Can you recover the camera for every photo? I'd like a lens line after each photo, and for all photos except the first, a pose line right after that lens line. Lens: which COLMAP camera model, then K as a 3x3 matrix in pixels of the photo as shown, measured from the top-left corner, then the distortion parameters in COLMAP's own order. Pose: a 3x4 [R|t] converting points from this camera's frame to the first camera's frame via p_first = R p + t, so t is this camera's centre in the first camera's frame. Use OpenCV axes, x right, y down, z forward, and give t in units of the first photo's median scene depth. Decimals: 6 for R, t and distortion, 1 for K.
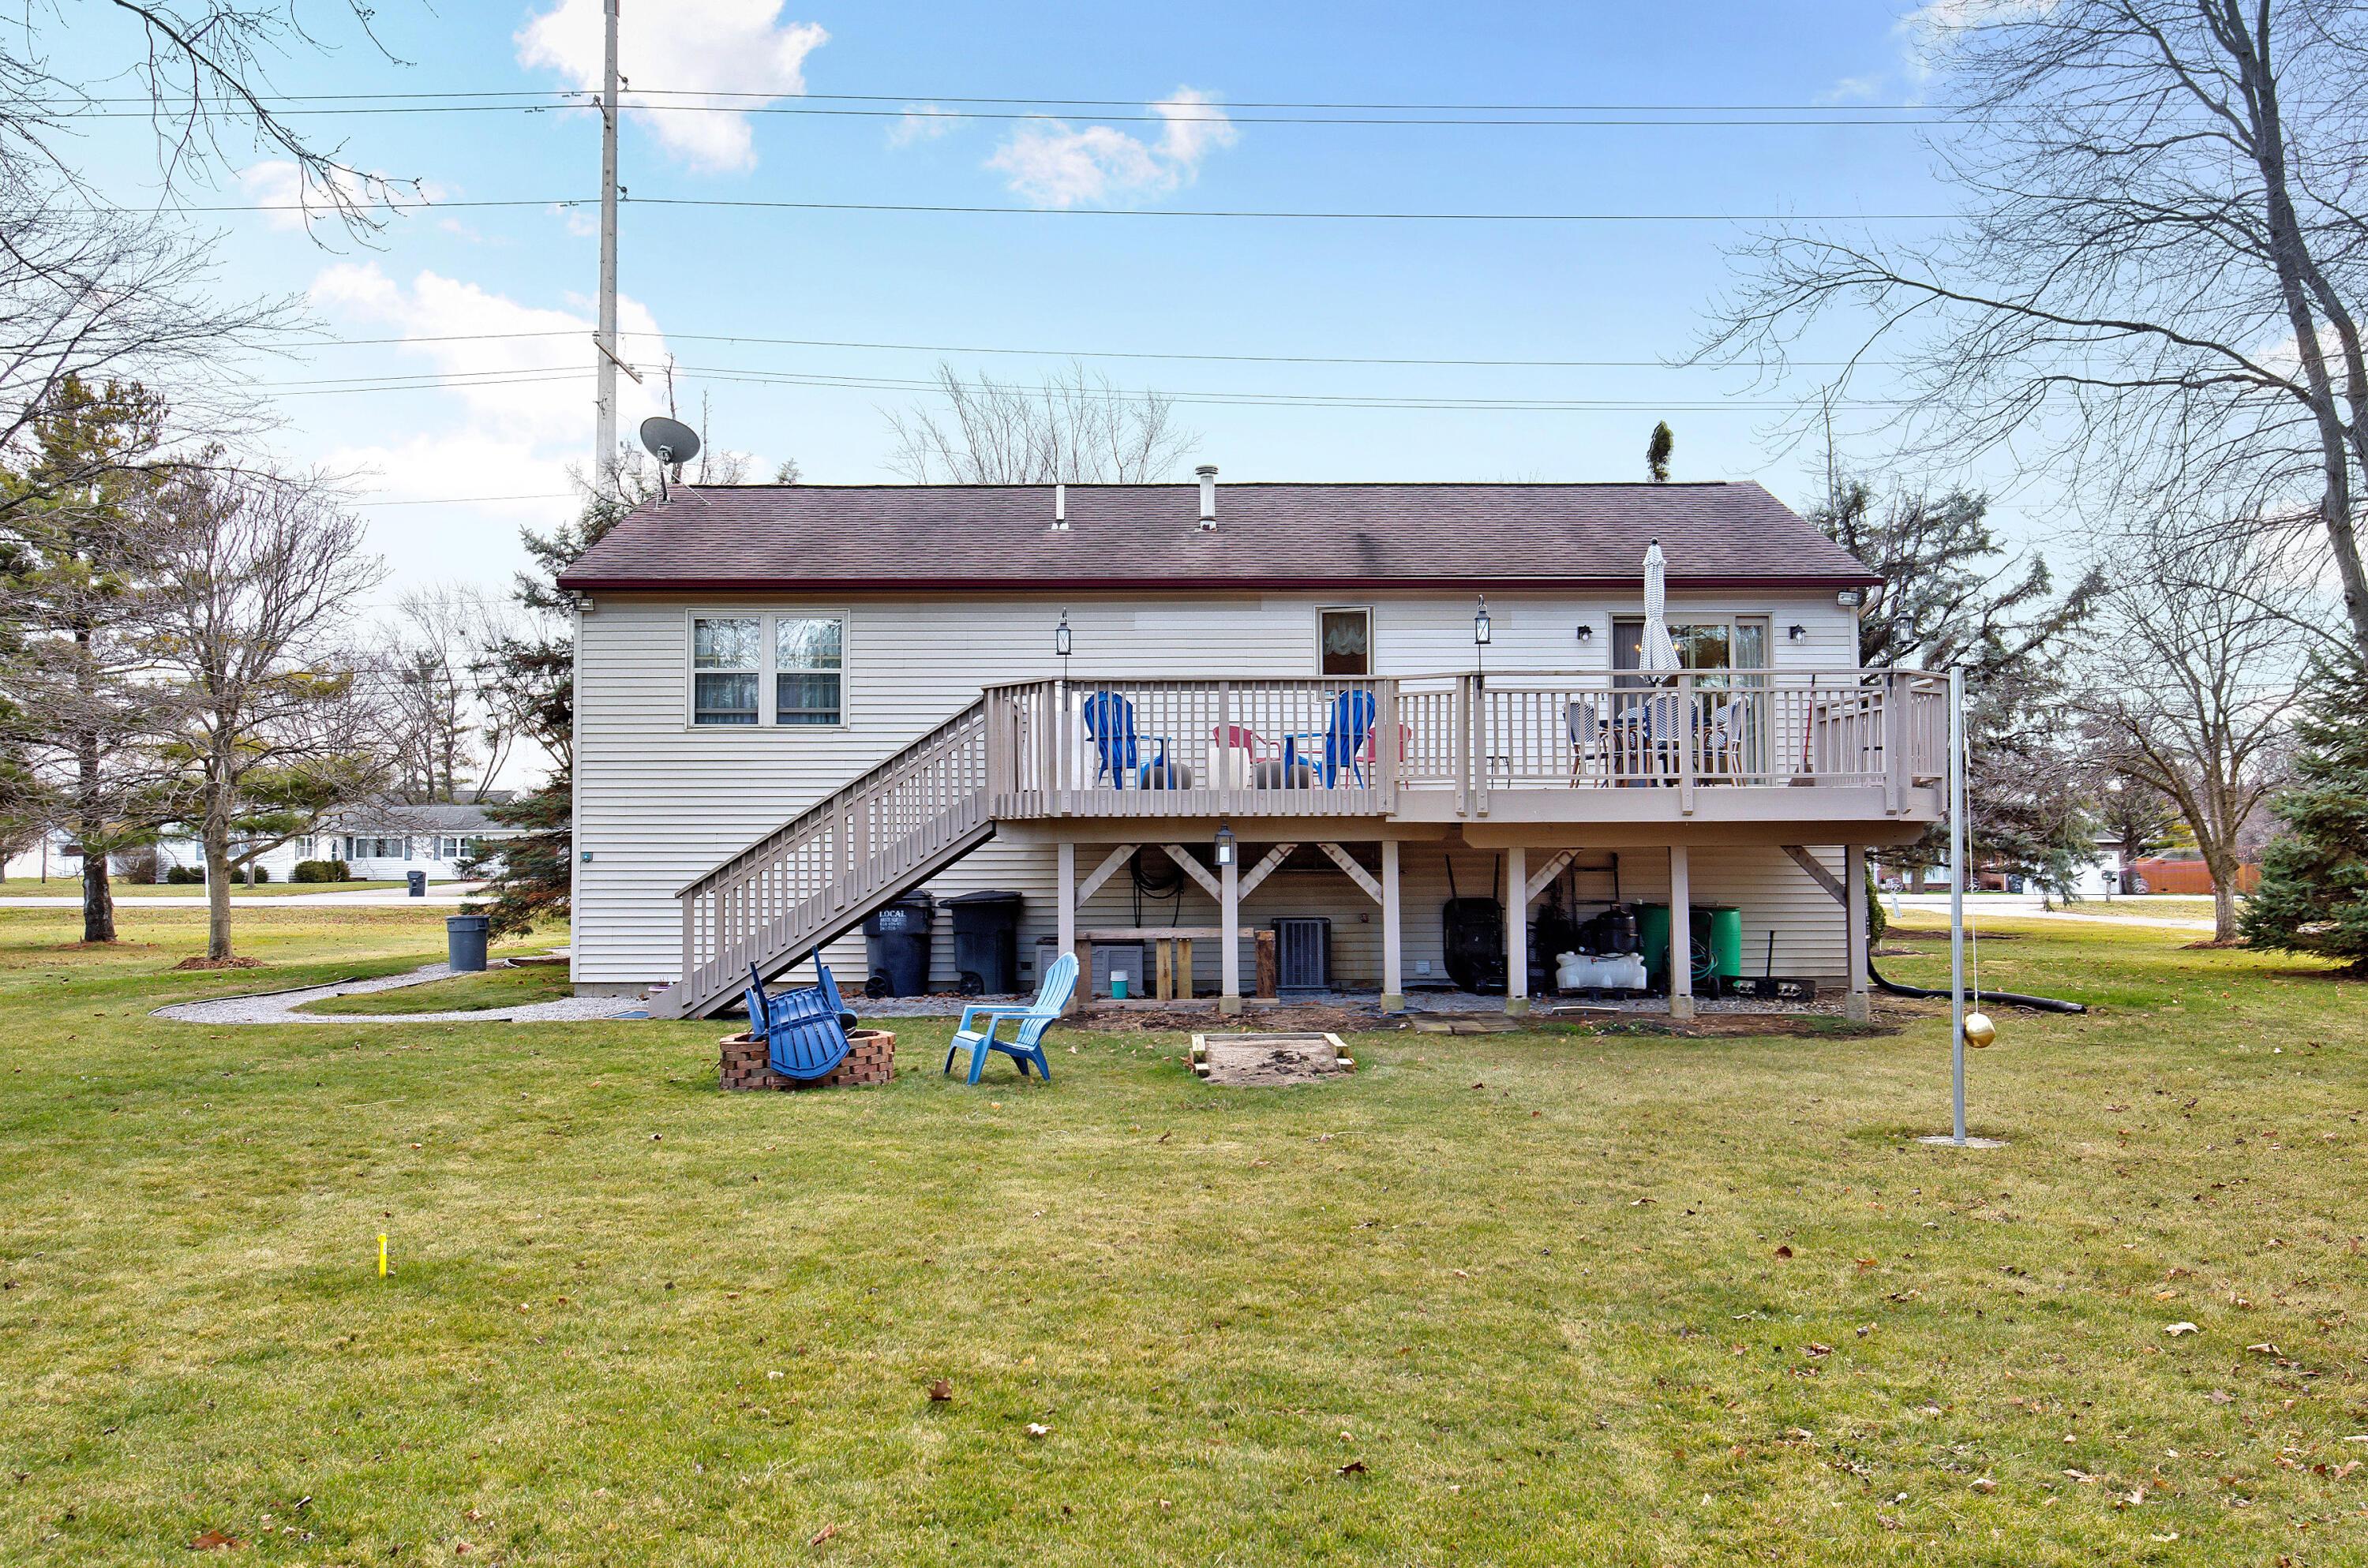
lens RADIAL K [[1988.5, 0, 1192.5], [0, 1988.5, 704.5], [0, 0, 1]] dist [0.015801, 0.001080]
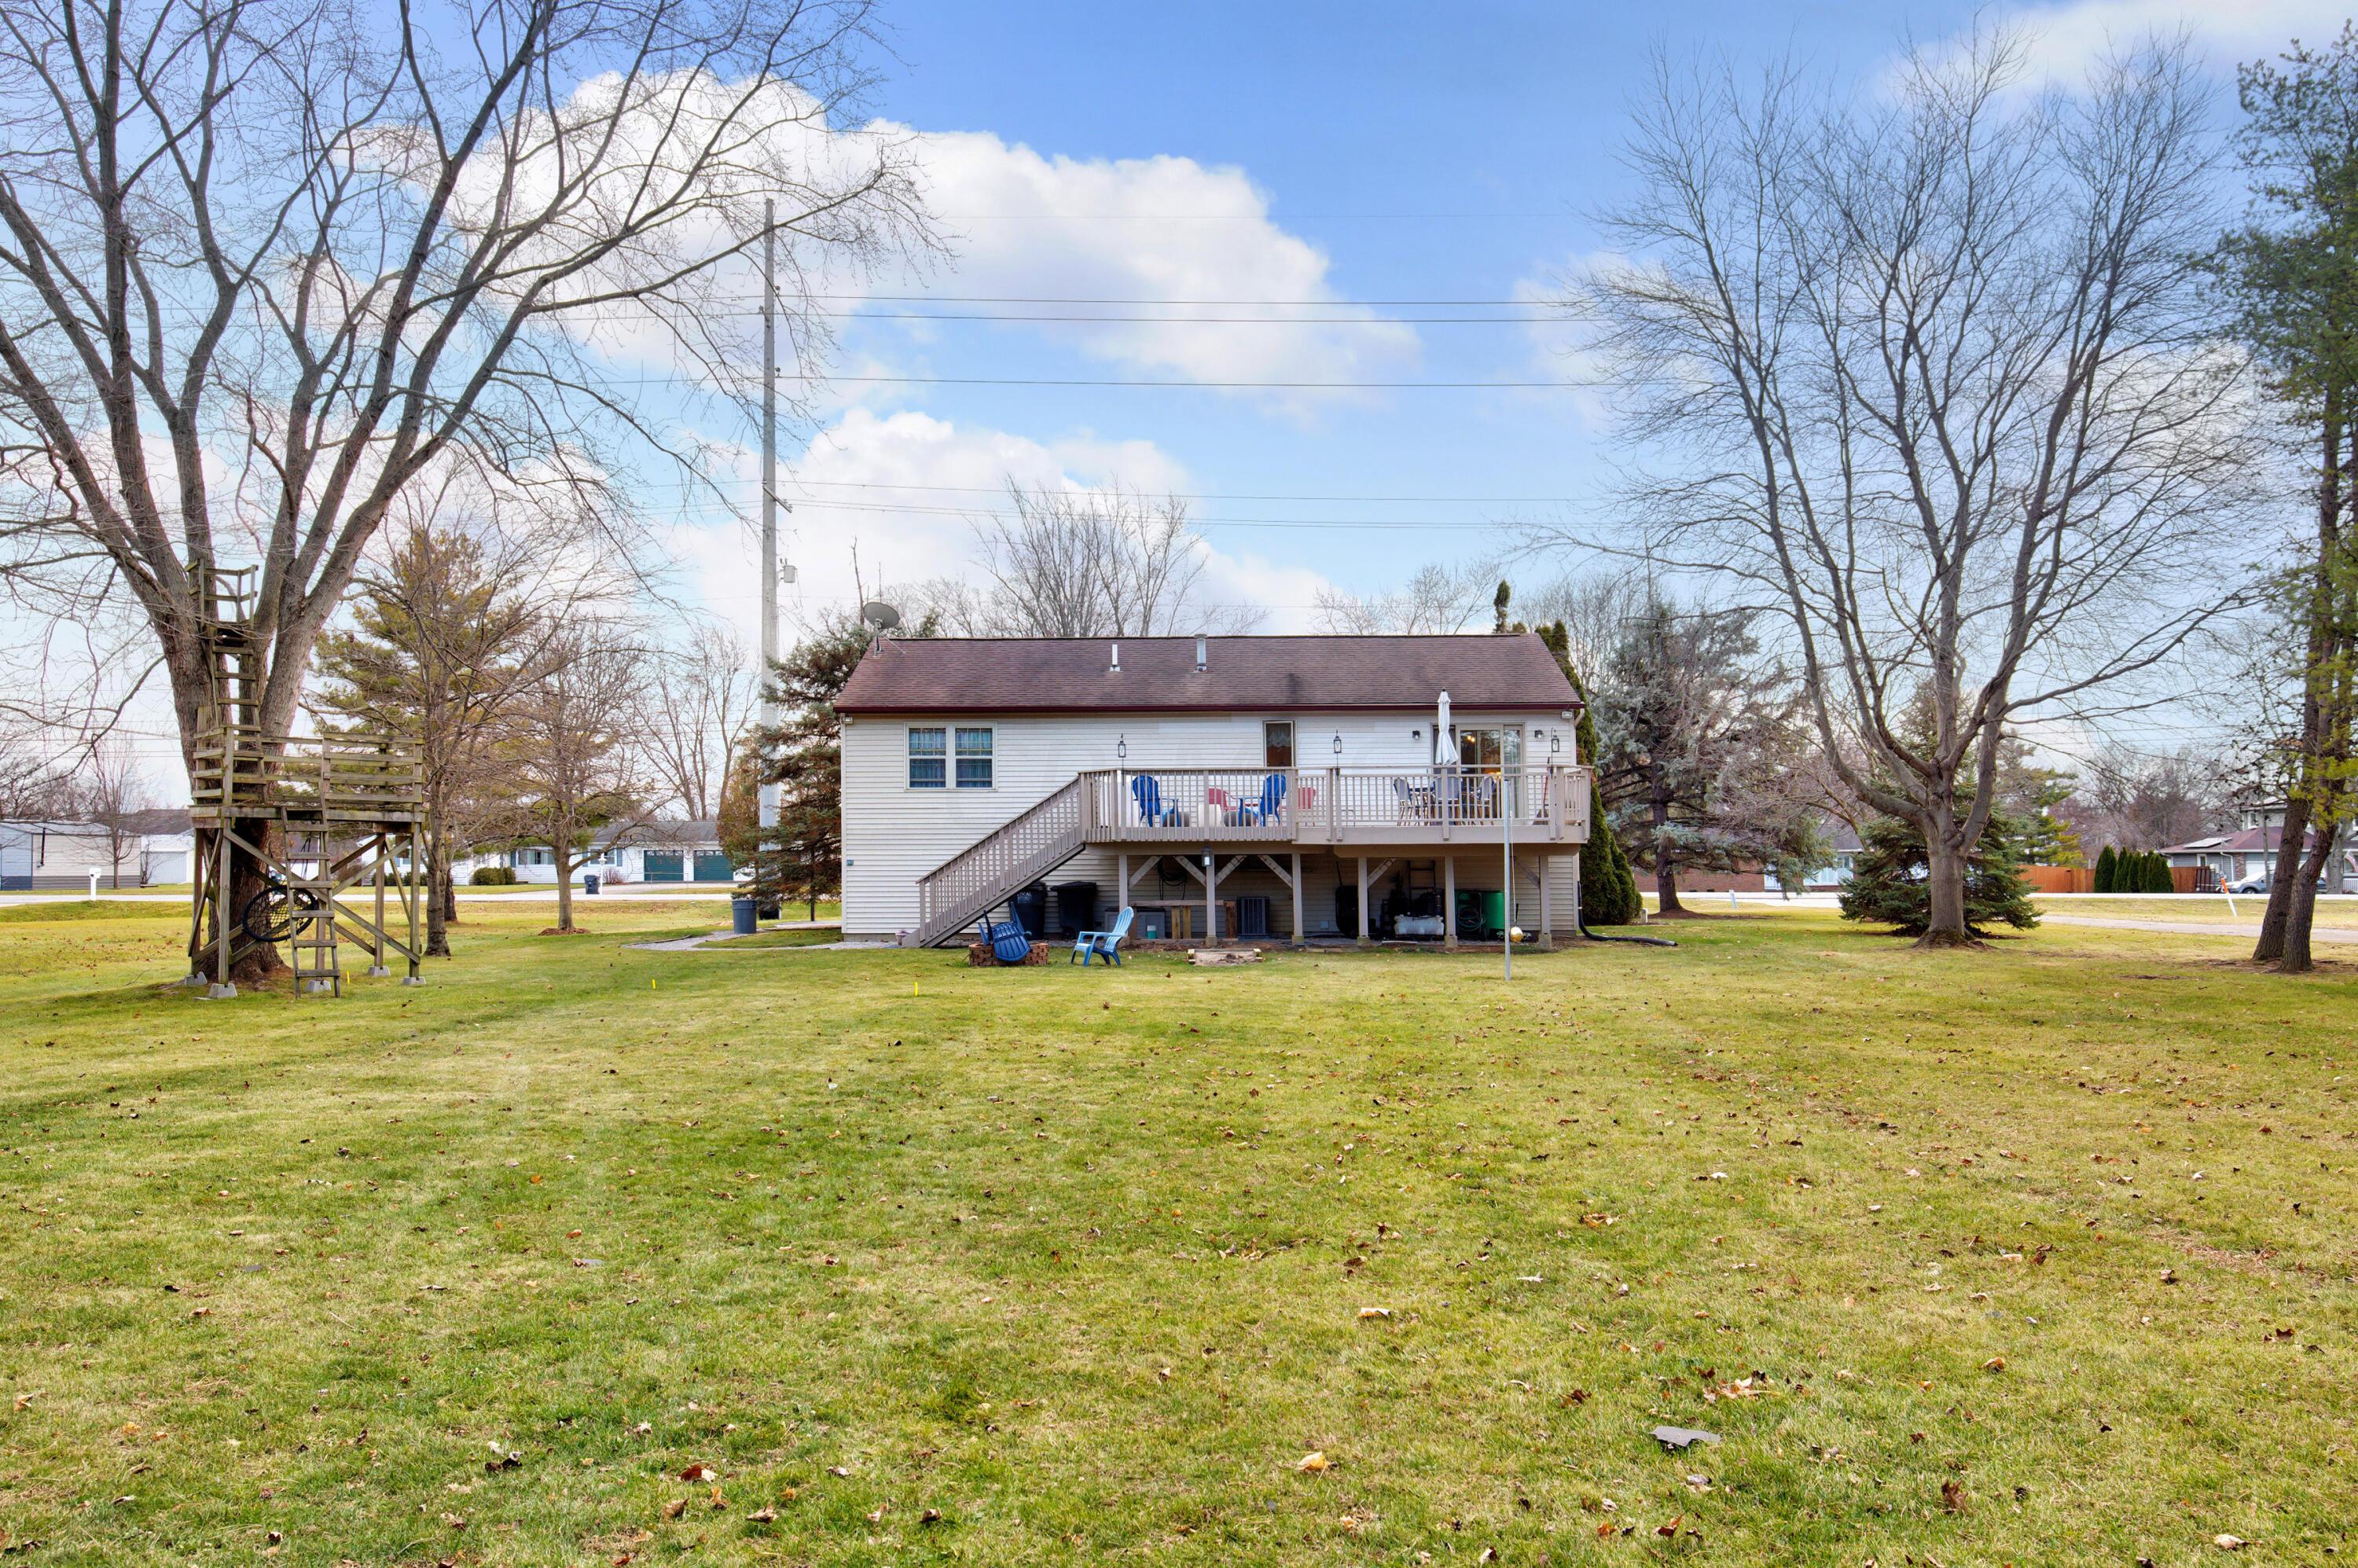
lens RADIAL K [[1838.6, 0, 1179.0], [0, 1838.6, 784.0], [0, 0, 1]] dist [0.001536, 0.000165]
pose [[0.999807, -0.001712, -0.019583, 0.022502], [0.002327, 0.999503, 0.031435, -0.049930], [0.019519, -0.031474, 0.999314, -0.705253]]
